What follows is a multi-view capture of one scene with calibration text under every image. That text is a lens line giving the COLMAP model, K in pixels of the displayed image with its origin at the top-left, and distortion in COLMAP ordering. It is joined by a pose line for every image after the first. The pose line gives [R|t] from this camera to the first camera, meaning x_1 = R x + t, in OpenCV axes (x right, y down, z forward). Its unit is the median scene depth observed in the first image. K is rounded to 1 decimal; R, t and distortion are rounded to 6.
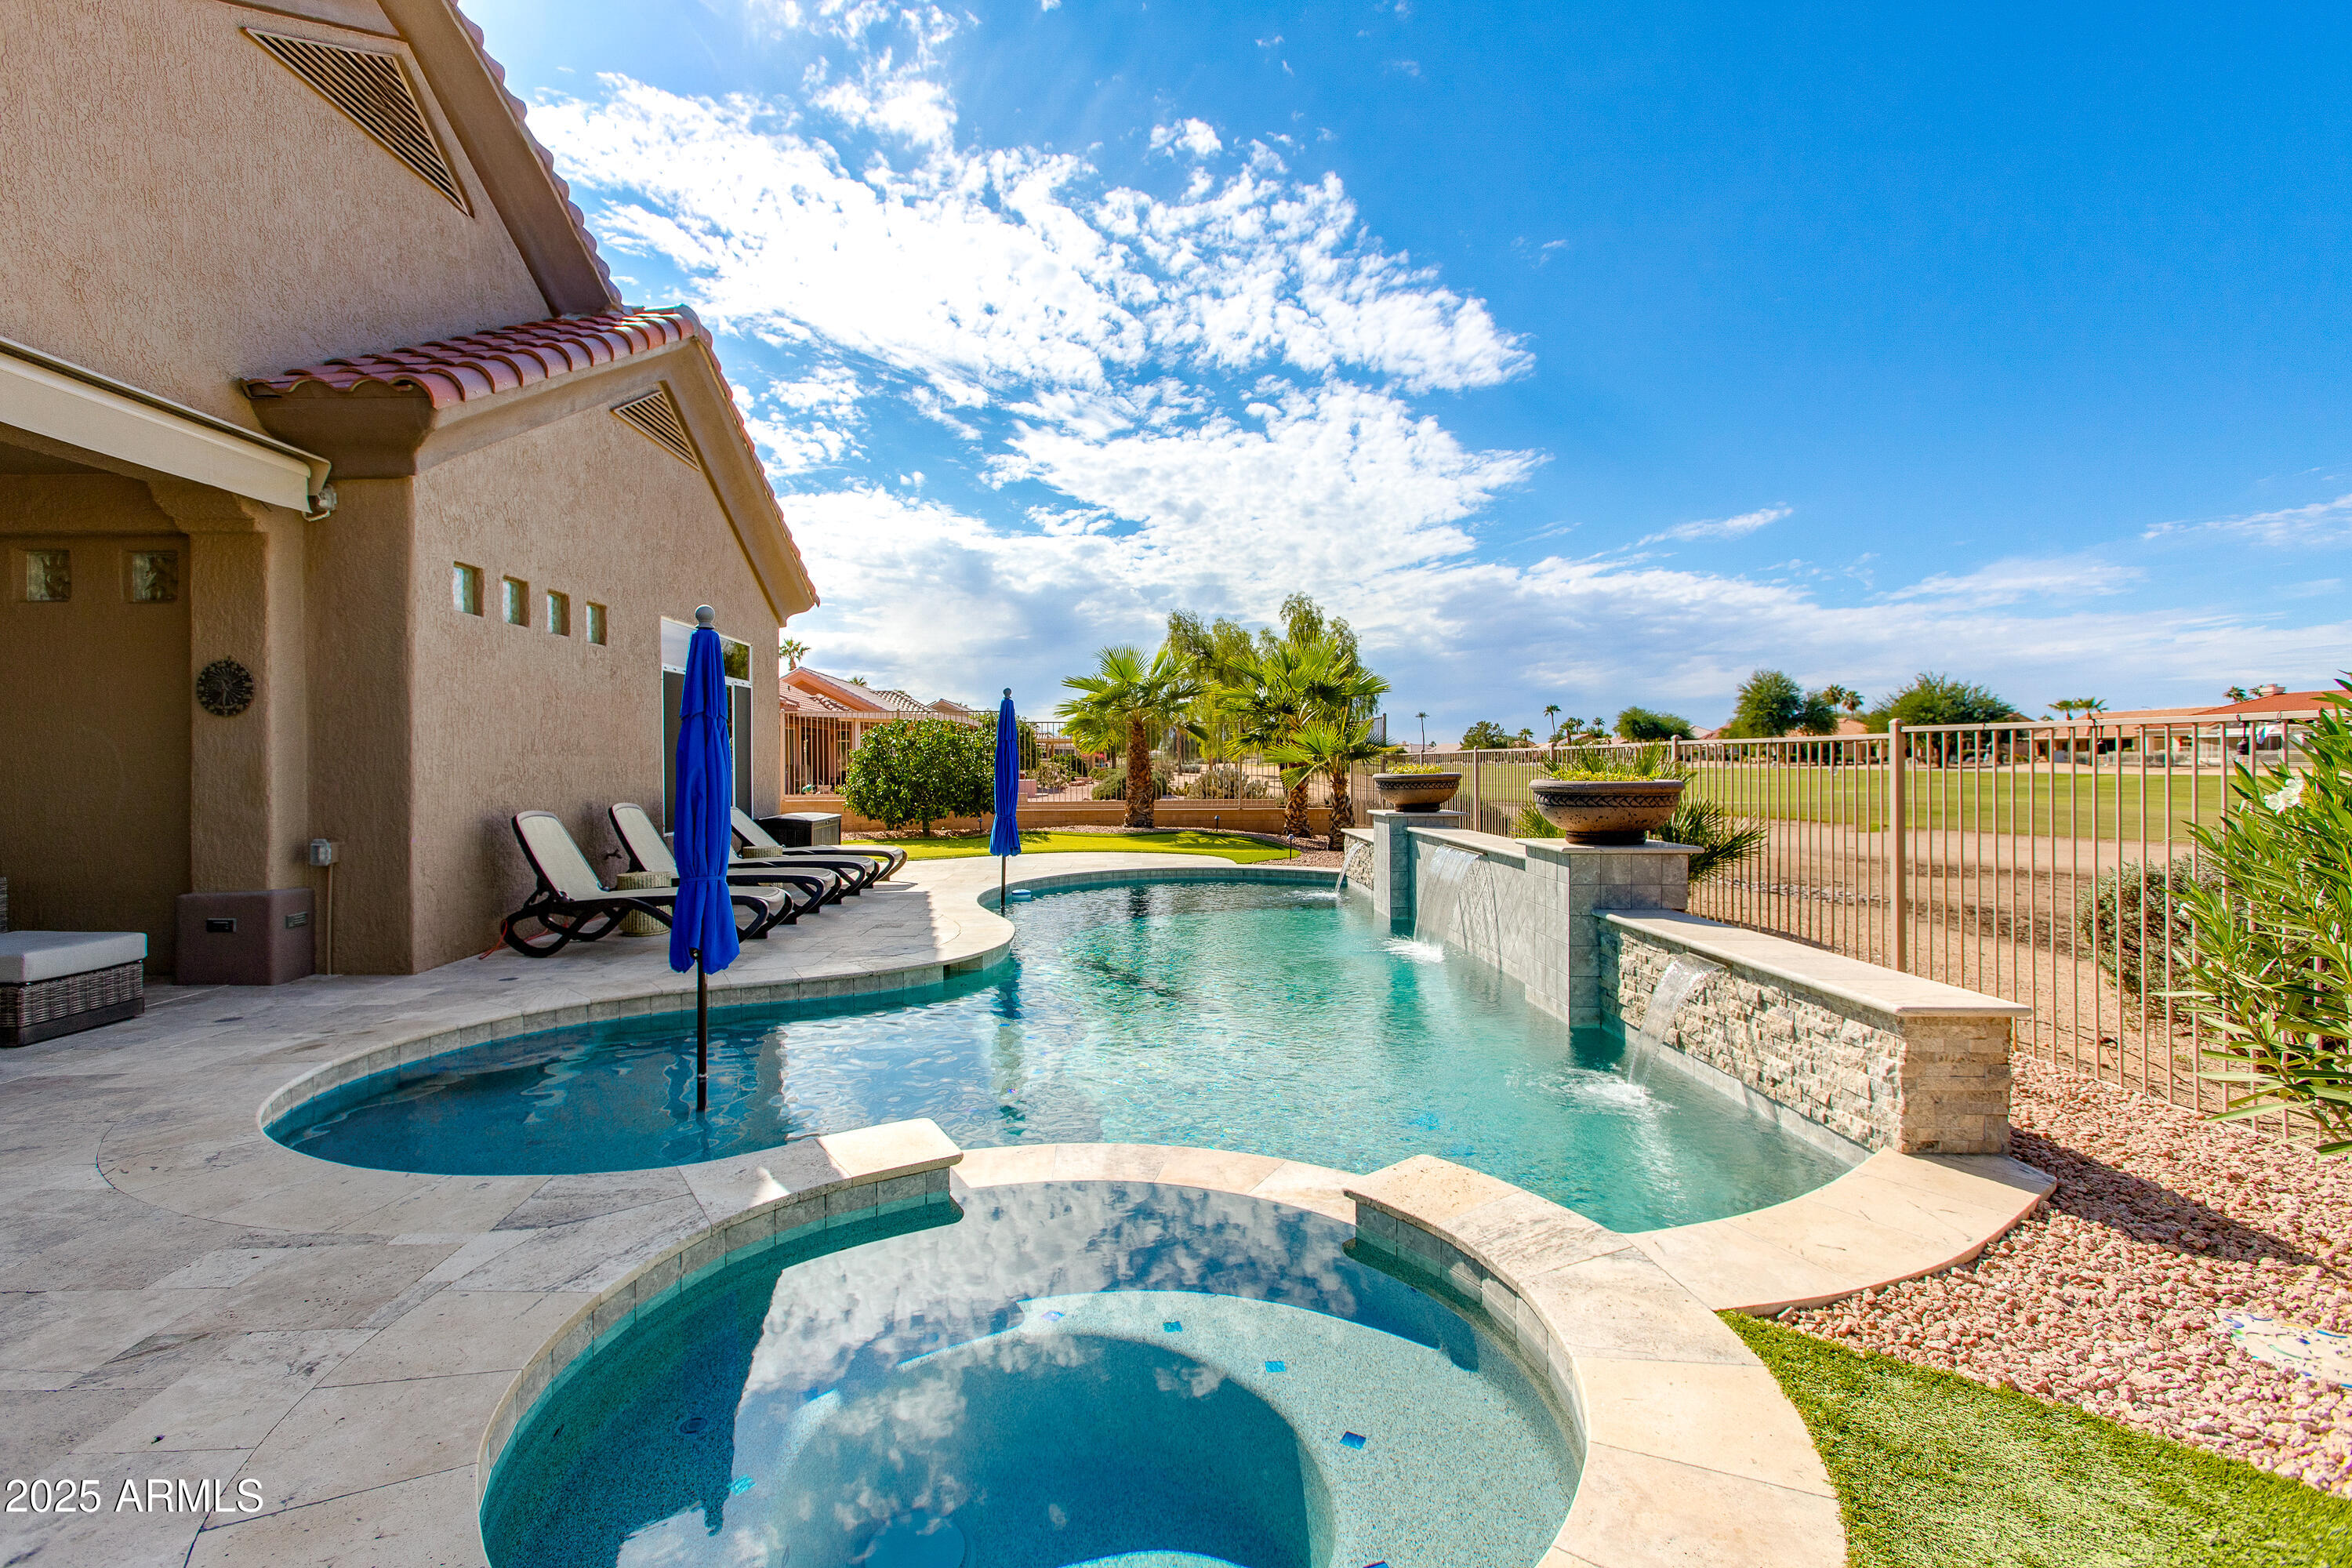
lens RADIAL K [[1142.5, 0, 1171.0], [0, 1142.5, 758.8], [0, 0, 1]] dist [0.007864, 0.001035]
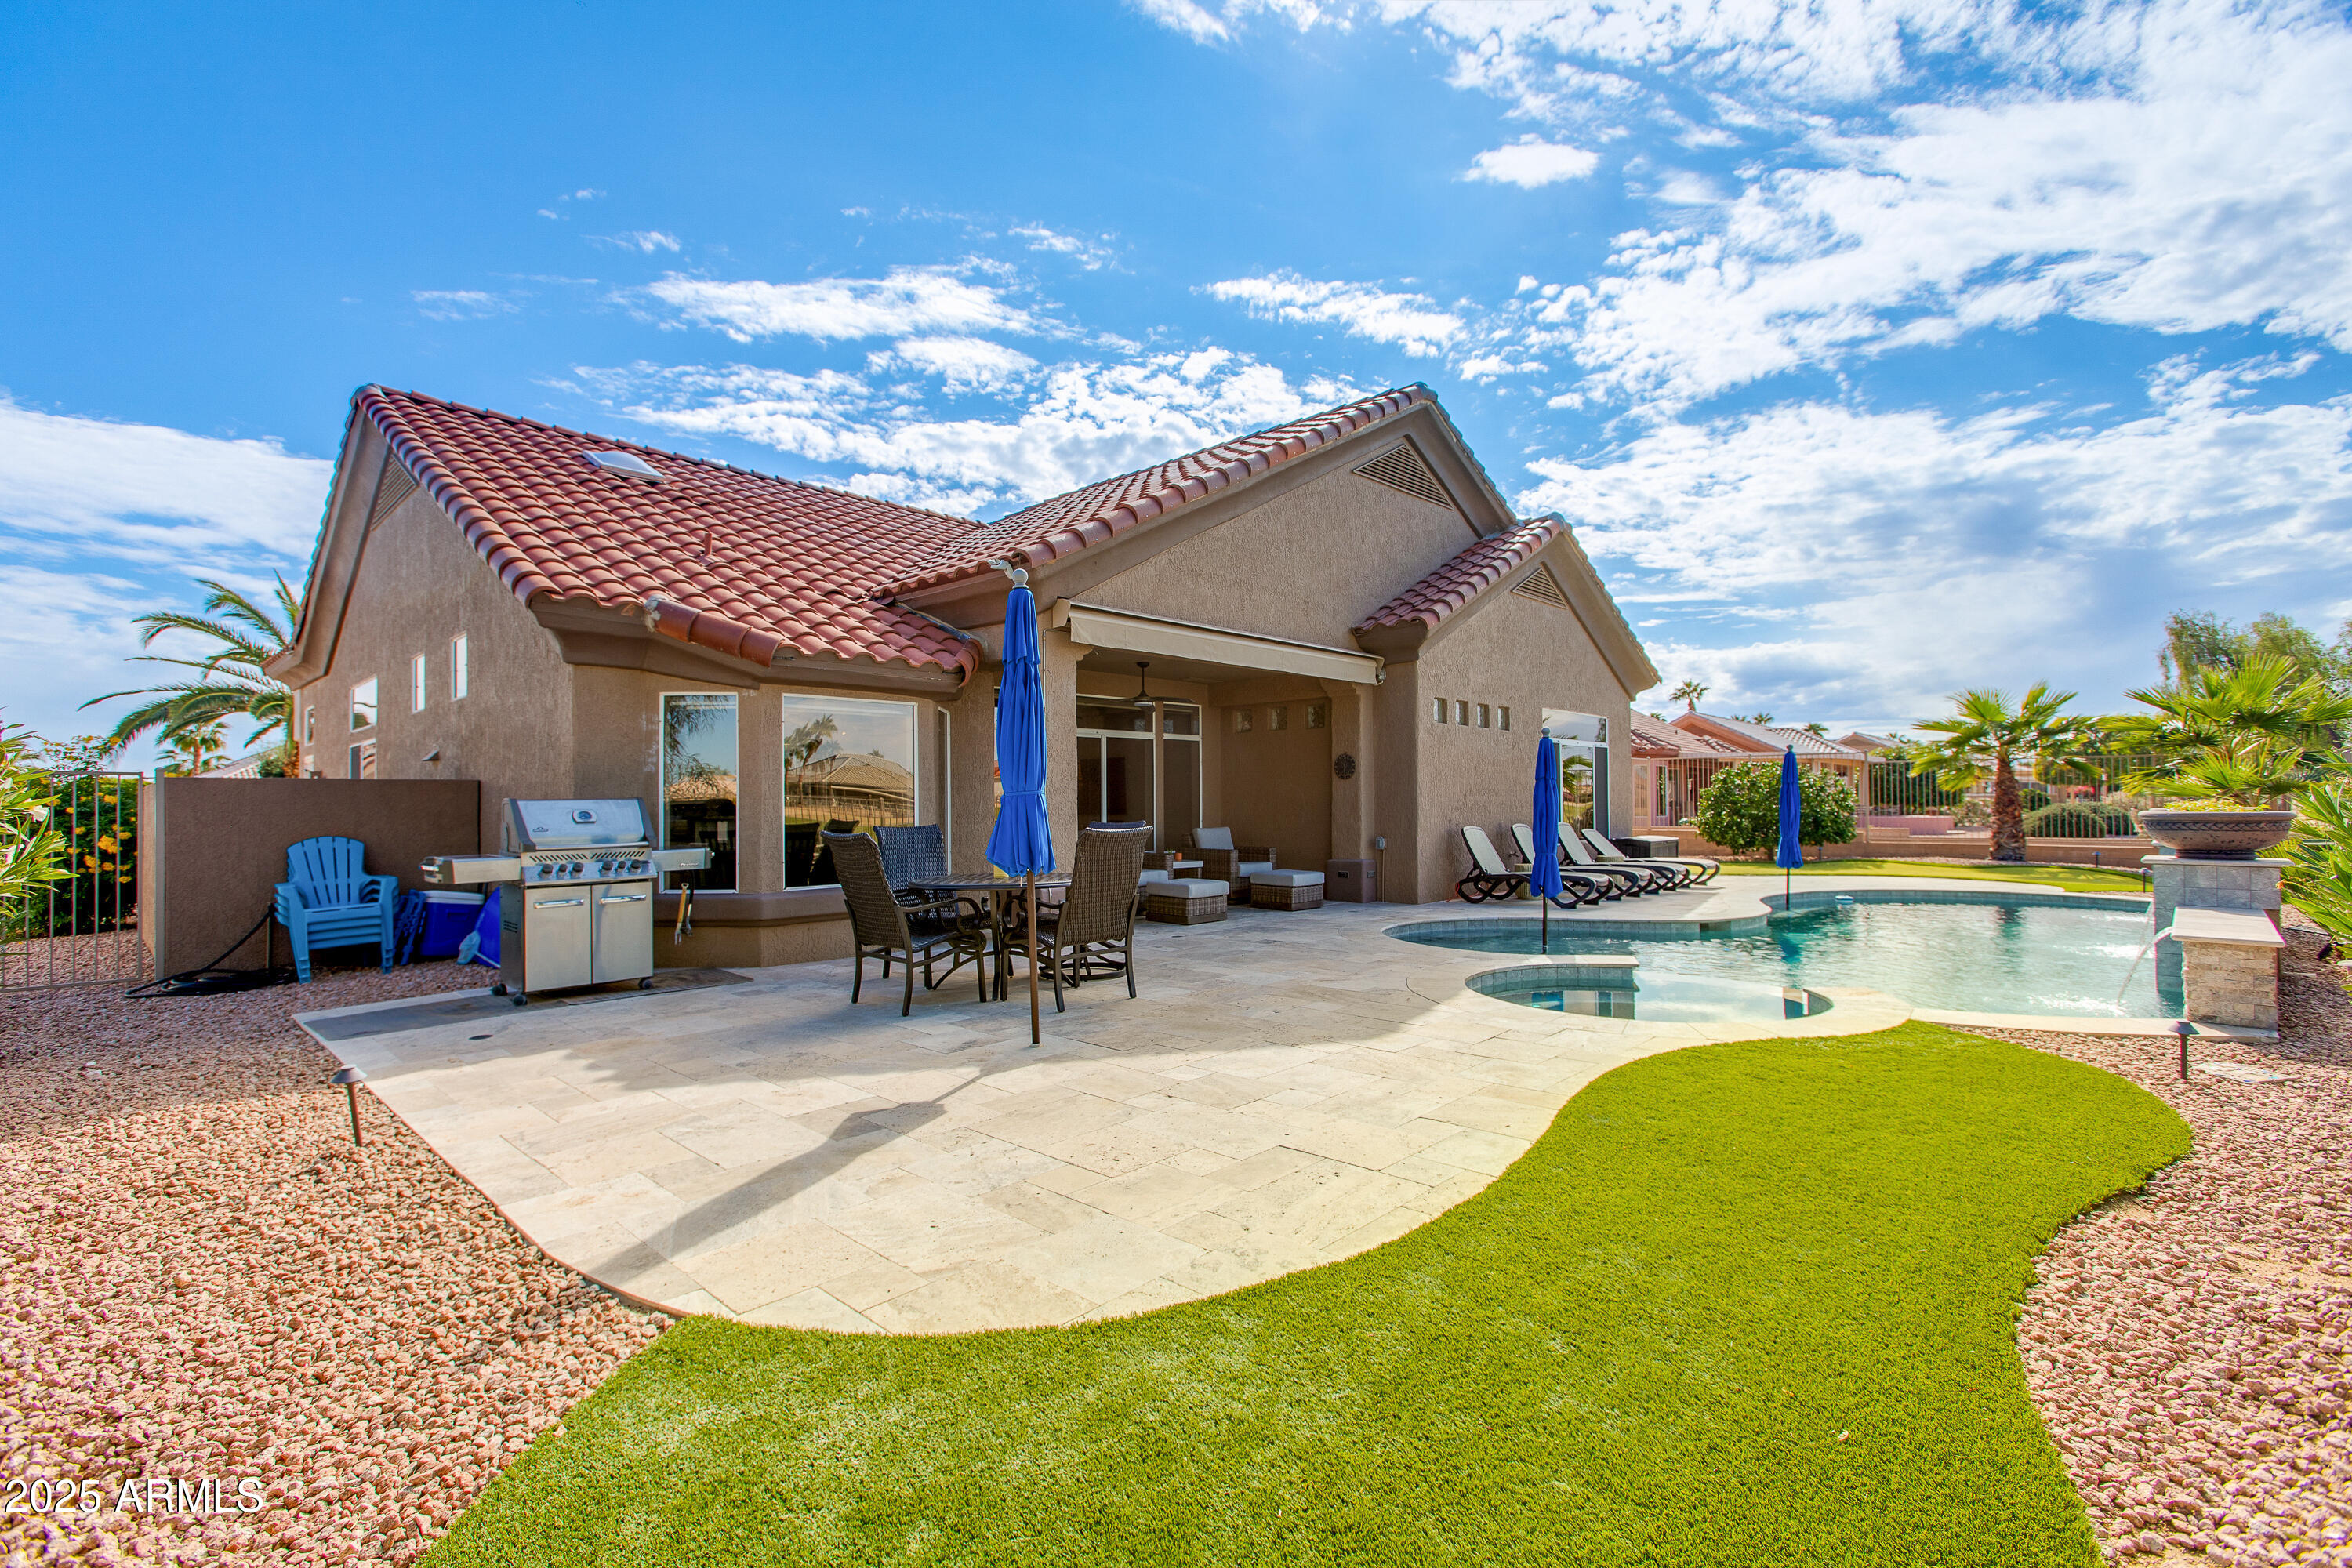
lens RADIAL K [[1112.0, 0, 1153.8], [0, 1112.0, 791.7], [0, 0, 1]] dist [0.003436, -0.001454]
pose [[0.708701, -0.008104, -0.705462, 0.352879], [0.005343, 0.999967, -0.006120, -0.001677], [0.705488, 0.000568, 0.708721, -0.644237]]
